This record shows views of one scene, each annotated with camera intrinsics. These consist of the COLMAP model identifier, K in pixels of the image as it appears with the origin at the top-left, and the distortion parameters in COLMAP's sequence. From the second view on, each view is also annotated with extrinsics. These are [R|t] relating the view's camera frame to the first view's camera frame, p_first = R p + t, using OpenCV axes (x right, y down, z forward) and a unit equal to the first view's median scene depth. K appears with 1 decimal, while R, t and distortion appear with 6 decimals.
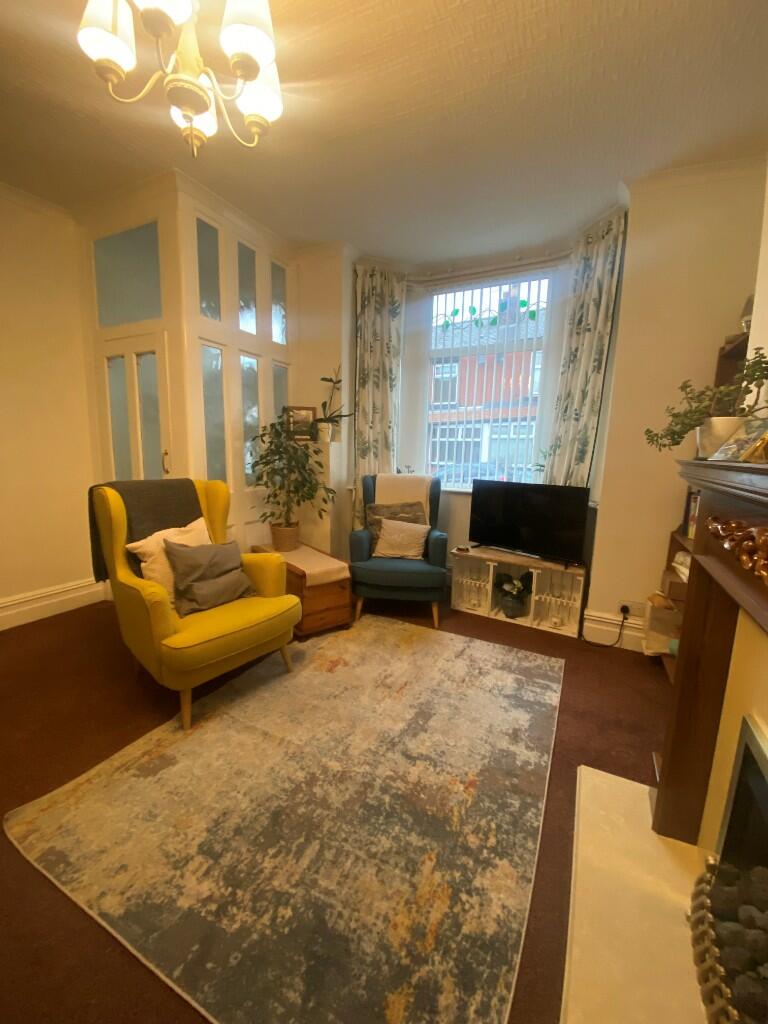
lens RADIAL K [[411.9, 0, 382.7], [0, 411.9, 515.7], [0, 0, 1]] dist [-0.004683, -0.000900]
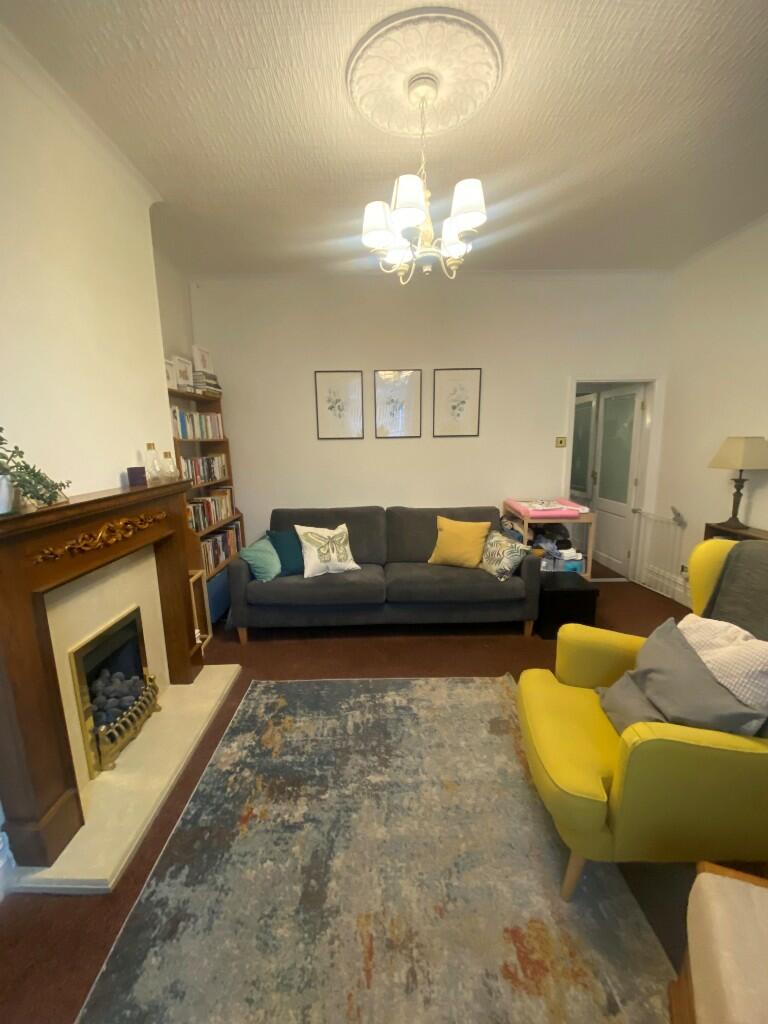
lens RADIAL K [[411.9, 0, 381.0], [0, 411.9, 513.7], [0, 0, 1]] dist [-0.004683, -0.000900]
pose [[-0.887799, 0.077134, -0.453721, 0.364159], [-0.075383, 0.948170, 0.308693, -0.463085], [0.454016, 0.308260, -0.835970, 2.015083]]
